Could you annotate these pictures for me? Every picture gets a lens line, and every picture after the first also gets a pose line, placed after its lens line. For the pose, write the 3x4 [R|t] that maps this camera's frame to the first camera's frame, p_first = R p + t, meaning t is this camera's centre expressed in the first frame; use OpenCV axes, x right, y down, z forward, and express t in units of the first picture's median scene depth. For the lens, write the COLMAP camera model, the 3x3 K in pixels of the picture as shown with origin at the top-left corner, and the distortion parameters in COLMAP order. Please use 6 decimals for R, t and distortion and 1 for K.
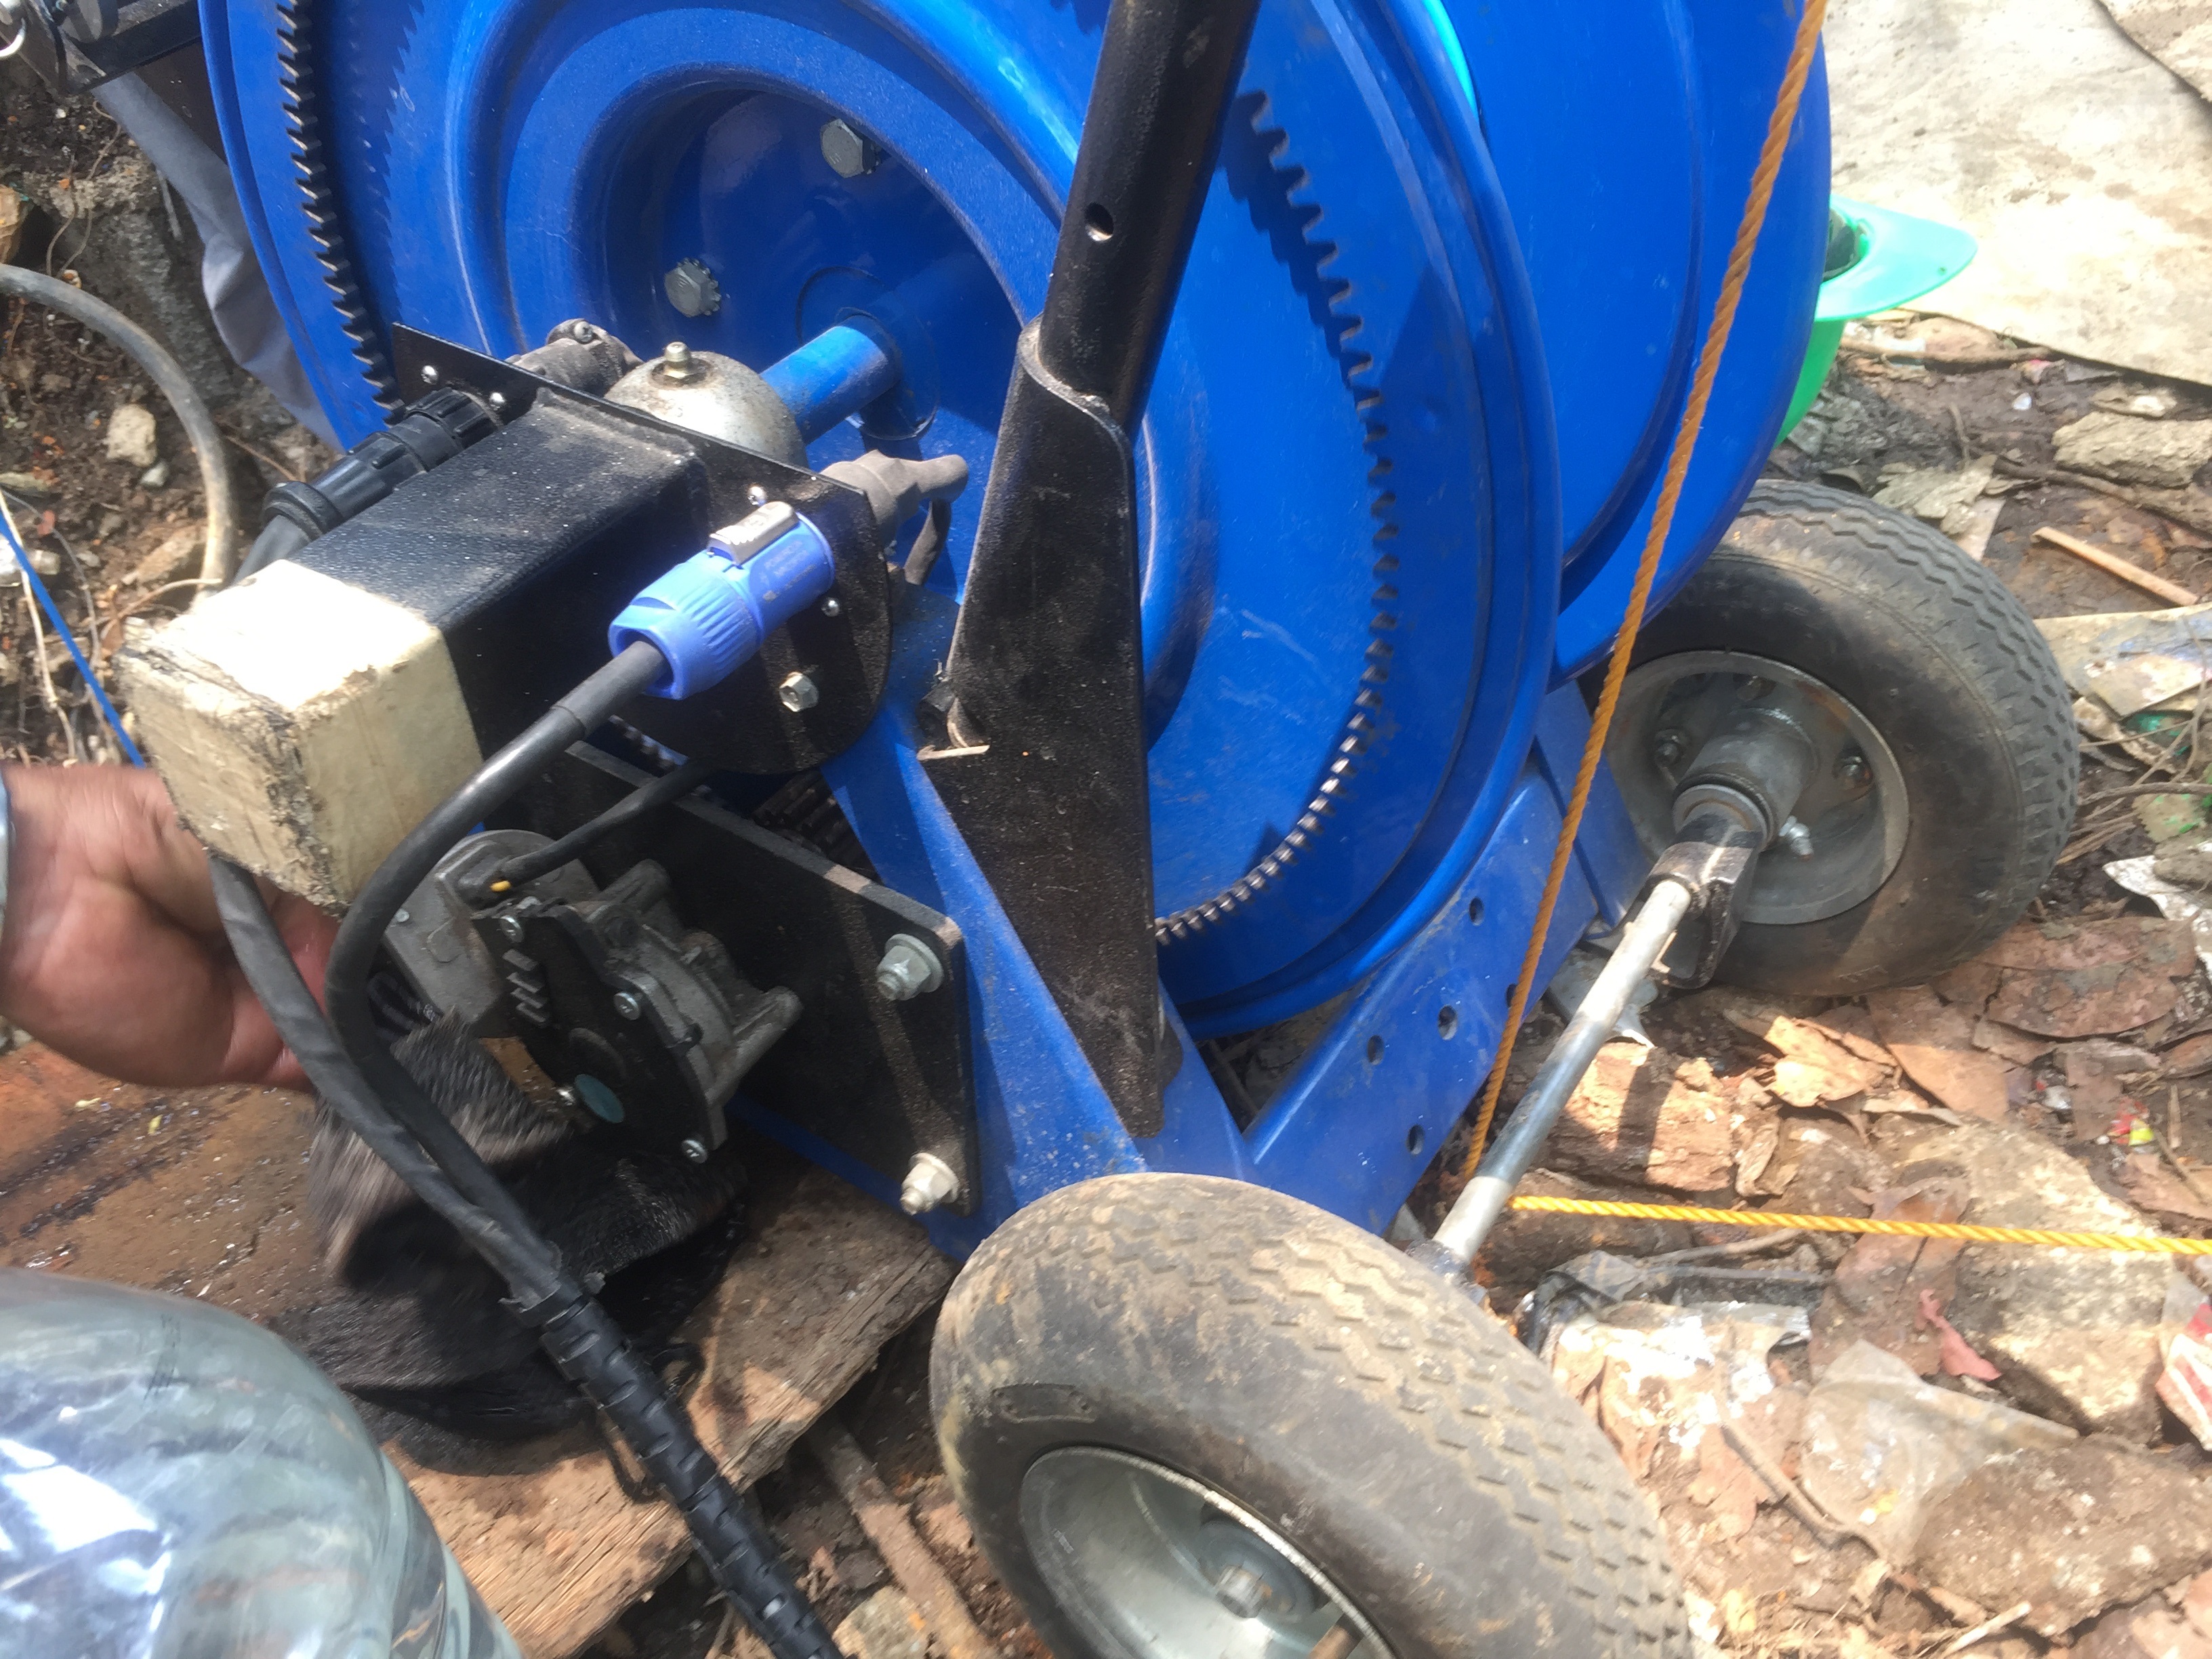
lens RADIAL K [[1875.2, 0, 1127.1], [0, 1875.2, 836.7], [0, 0, 1]] dist [0.034422, -0.059827]
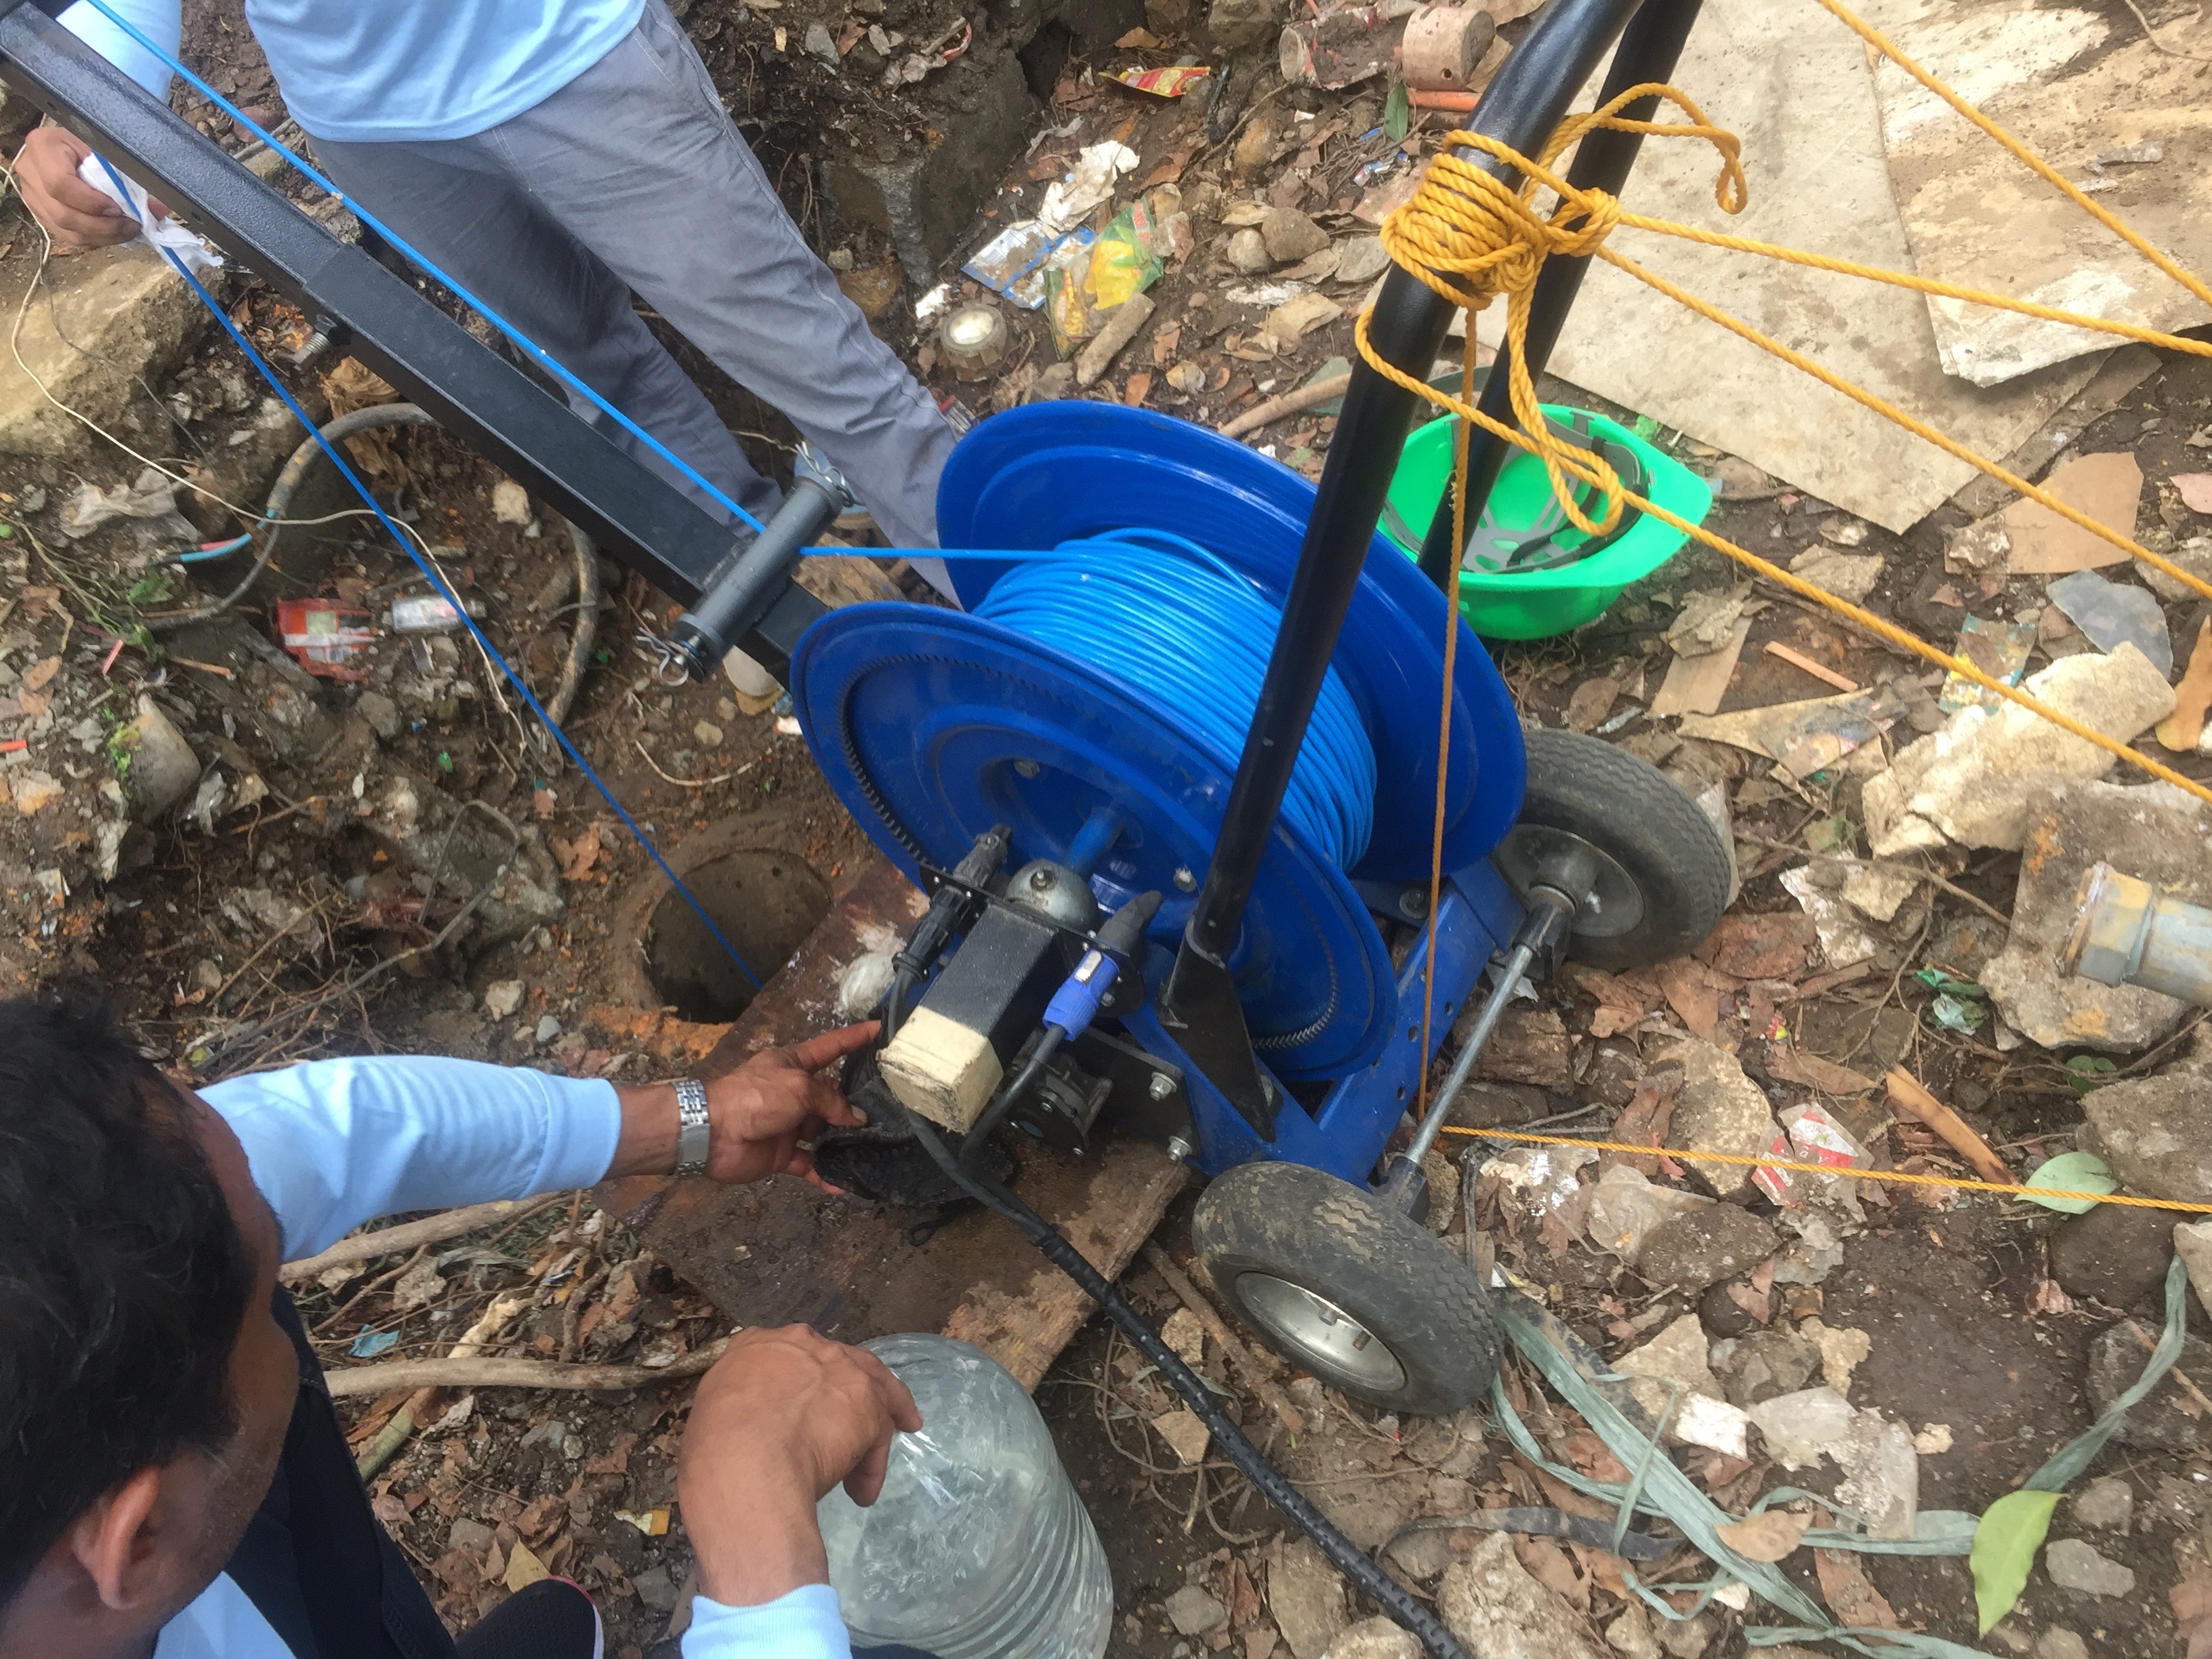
lens RADIAL K [[1875.2, 0, 1091.0], [0, 1875.2, 818.2], [0, 0, 1]] dist [0.034422, -0.059827]
pose [[0.986691, -0.111943, -0.117941, 0.082490], [0.135531, 0.966919, 0.216101, -0.574472], [0.089849, -0.229210, 0.969221, -0.907353]]
